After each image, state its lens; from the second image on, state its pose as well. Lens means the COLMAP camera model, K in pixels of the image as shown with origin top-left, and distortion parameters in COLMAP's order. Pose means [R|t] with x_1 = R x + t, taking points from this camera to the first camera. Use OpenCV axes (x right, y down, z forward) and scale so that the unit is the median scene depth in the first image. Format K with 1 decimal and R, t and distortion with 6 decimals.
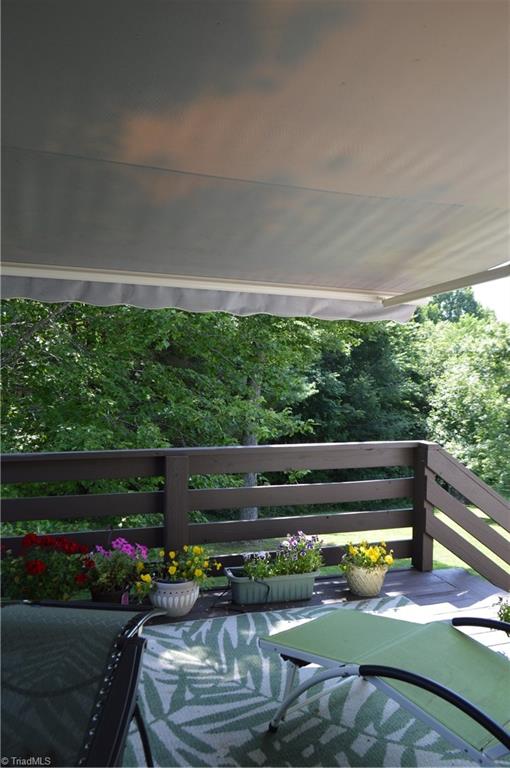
lens RADIAL K [[611.9, 0, 250.5], [0, 611.9, 387.9], [0, 0, 1]] dist [-0.032759, 0.025854]
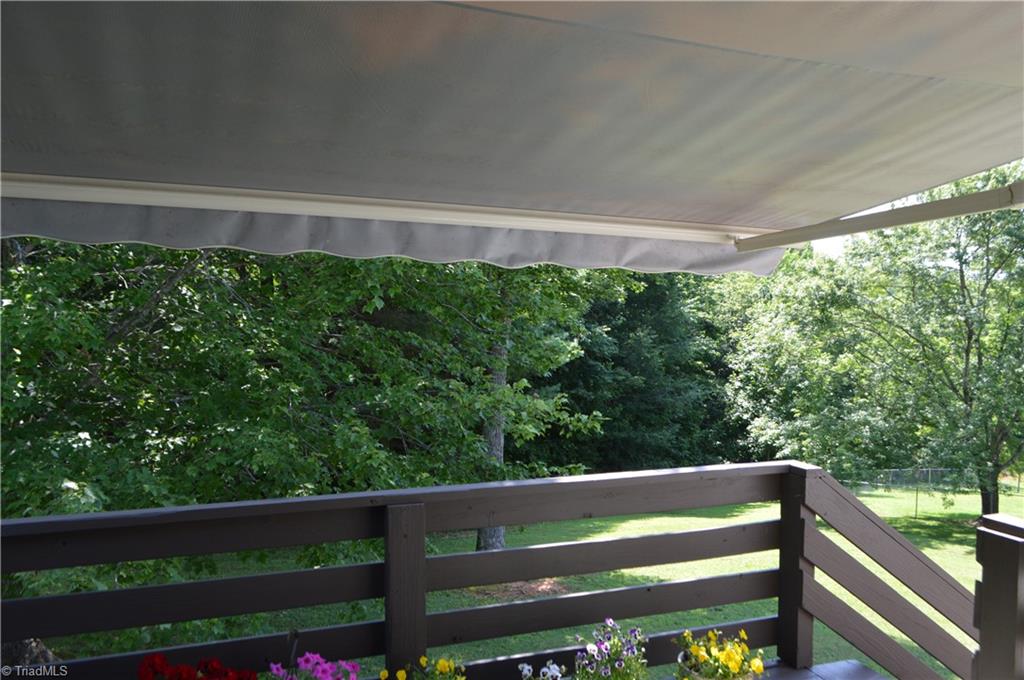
lens RADIAL K [[815.9, 0, 533.0], [0, 815.9, 348.4], [0, 0, 1]] dist [-0.032759, 0.025854]
pose [[0.998204, -0.011102, 0.058863, -0.035447], [0.010685, 0.999916, 0.007392, -0.038742], [-0.058940, -0.006750, 0.998239, 0.169509]]
